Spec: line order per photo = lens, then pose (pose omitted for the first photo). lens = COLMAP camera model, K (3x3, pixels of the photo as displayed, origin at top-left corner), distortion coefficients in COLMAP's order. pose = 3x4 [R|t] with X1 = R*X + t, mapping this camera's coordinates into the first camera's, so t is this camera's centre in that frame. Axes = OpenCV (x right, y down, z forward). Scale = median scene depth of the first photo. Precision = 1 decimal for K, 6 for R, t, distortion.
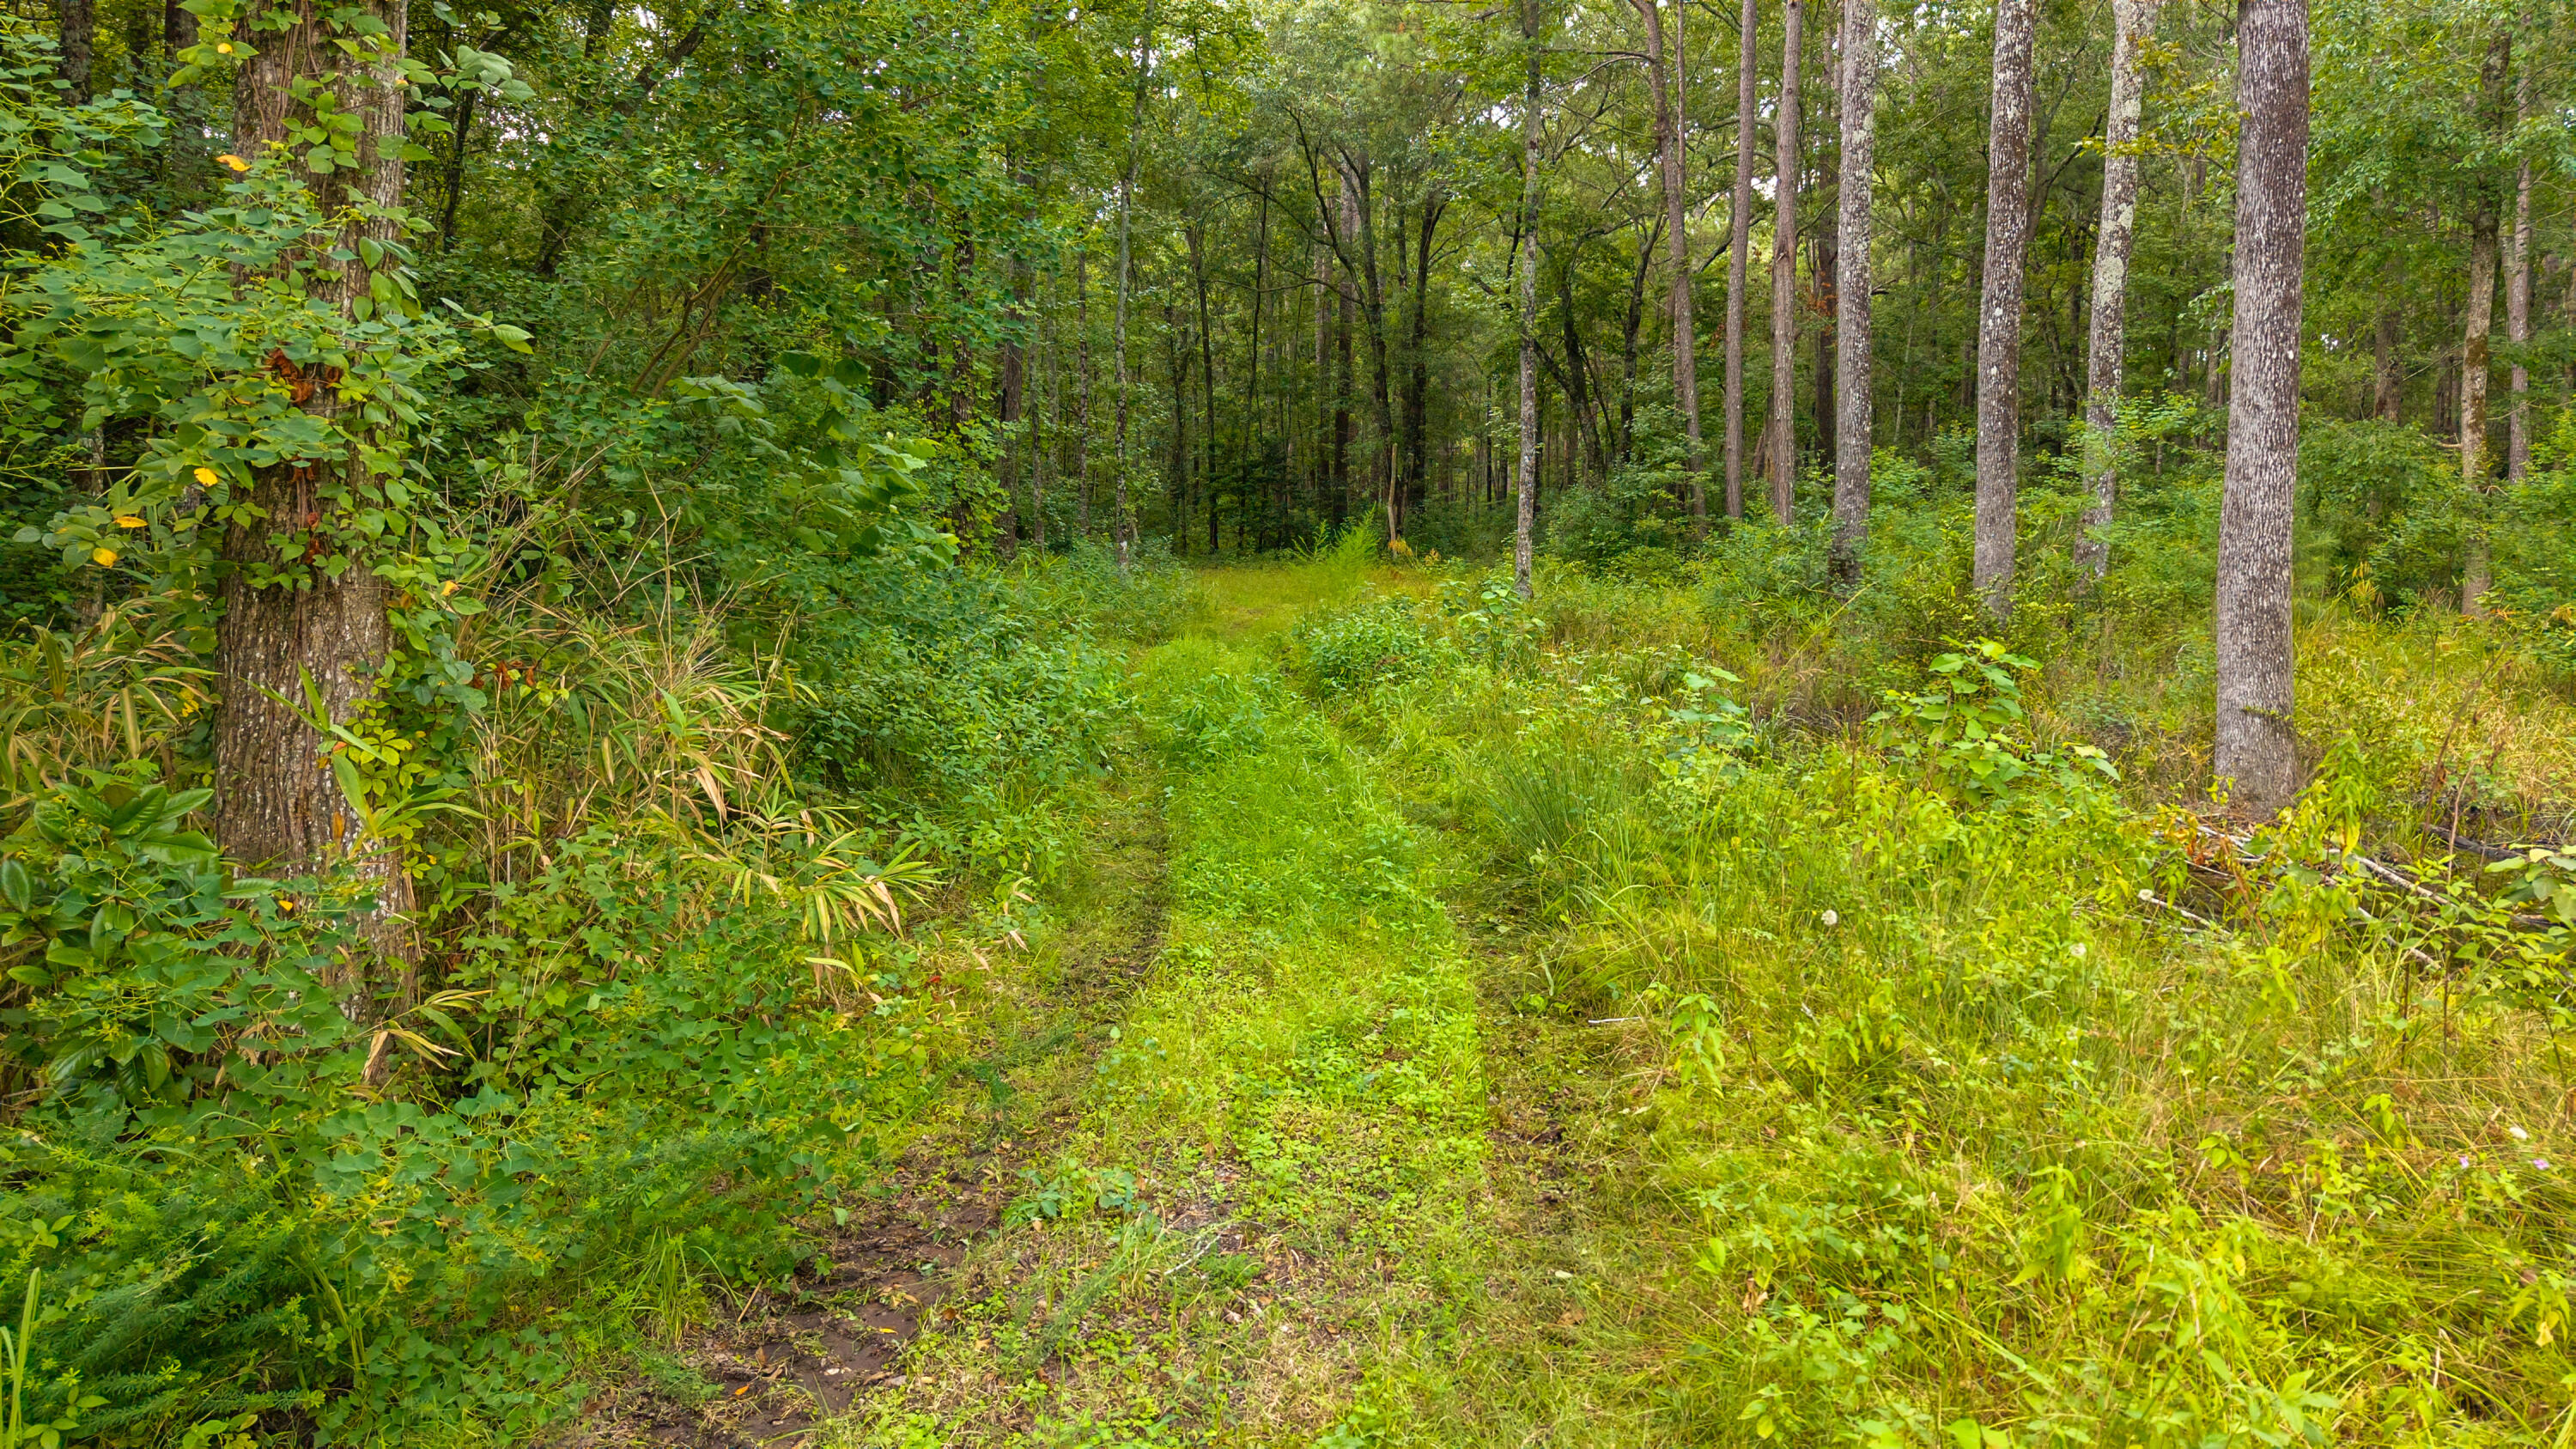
lens RADIAL K [[1733.1, 0, 1278.4], [0, 1733.1, 728.3], [0, 0, 1]] dist [0.006353, 0.000690]
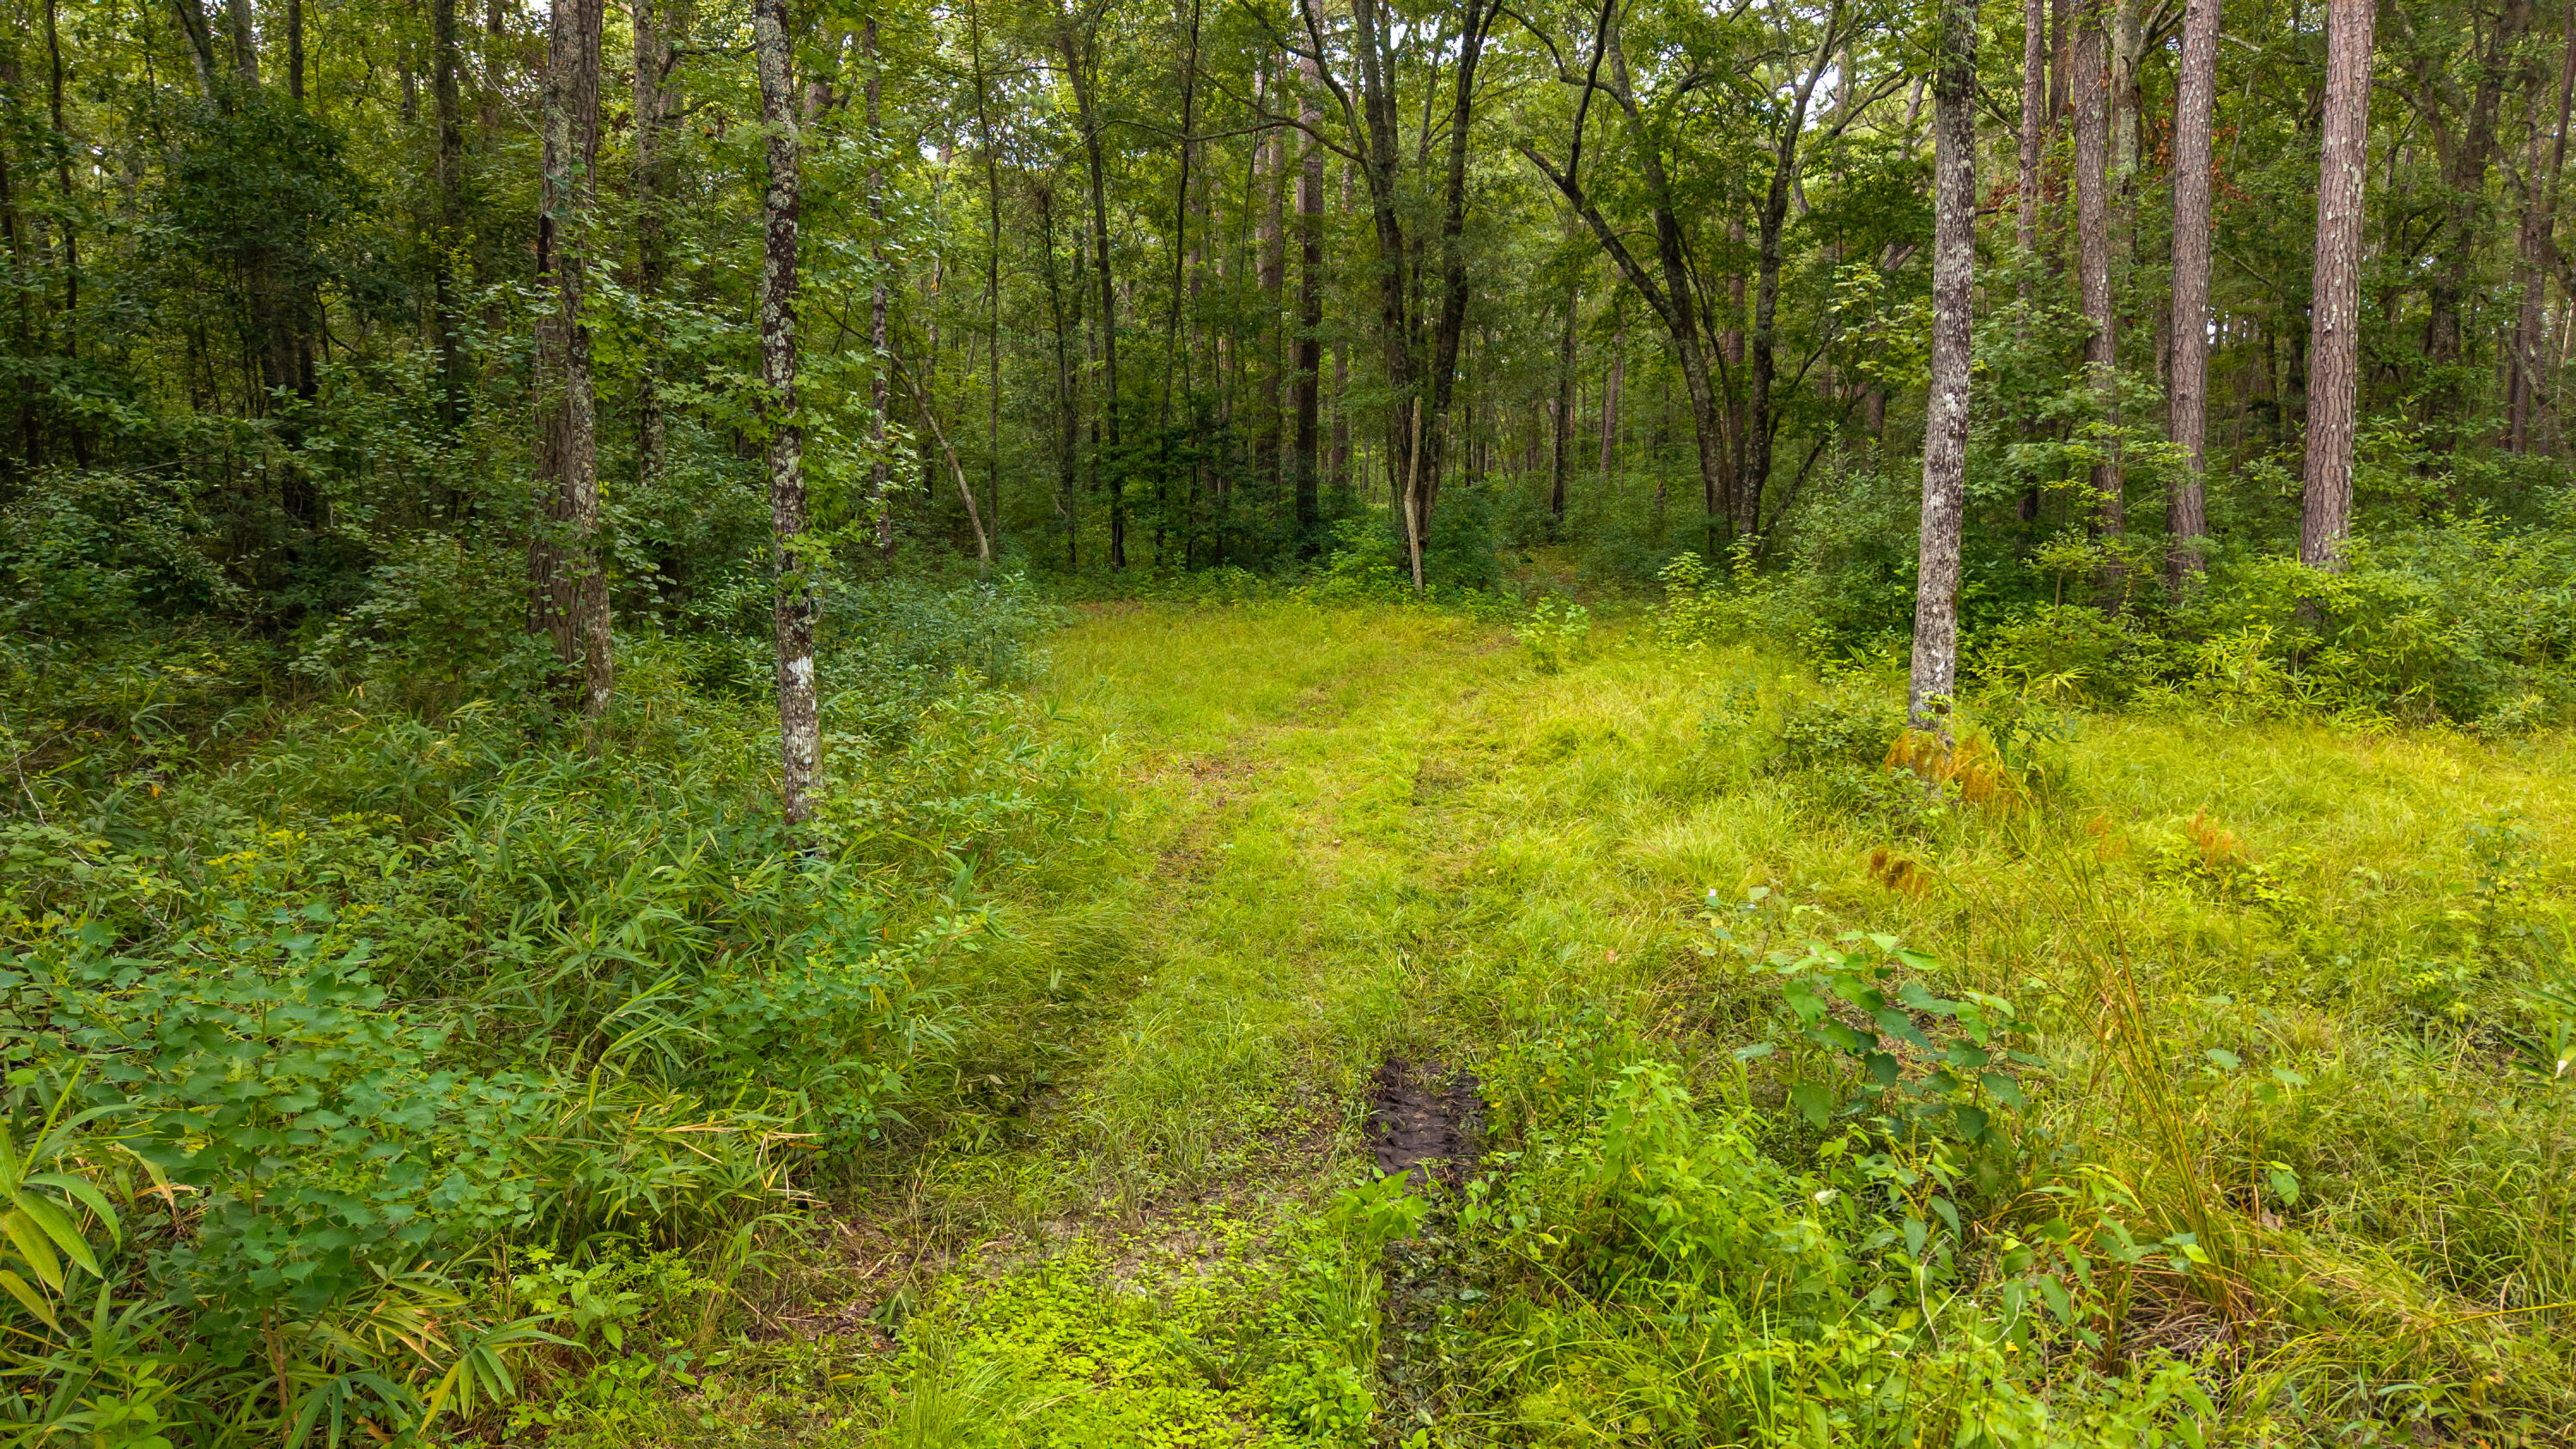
lens RADIAL K [[1733.1, 0, 1299.9], [0, 1733.1, 722.6], [0, 0, 1]] dist [0.006353, 0.000690]
pose [[0.997943, -0.006522, 0.063769, -0.011110], [0.005908, 0.999934, 0.009815, -0.051720], [-0.063829, -0.009418, 0.997916, 0.360637]]
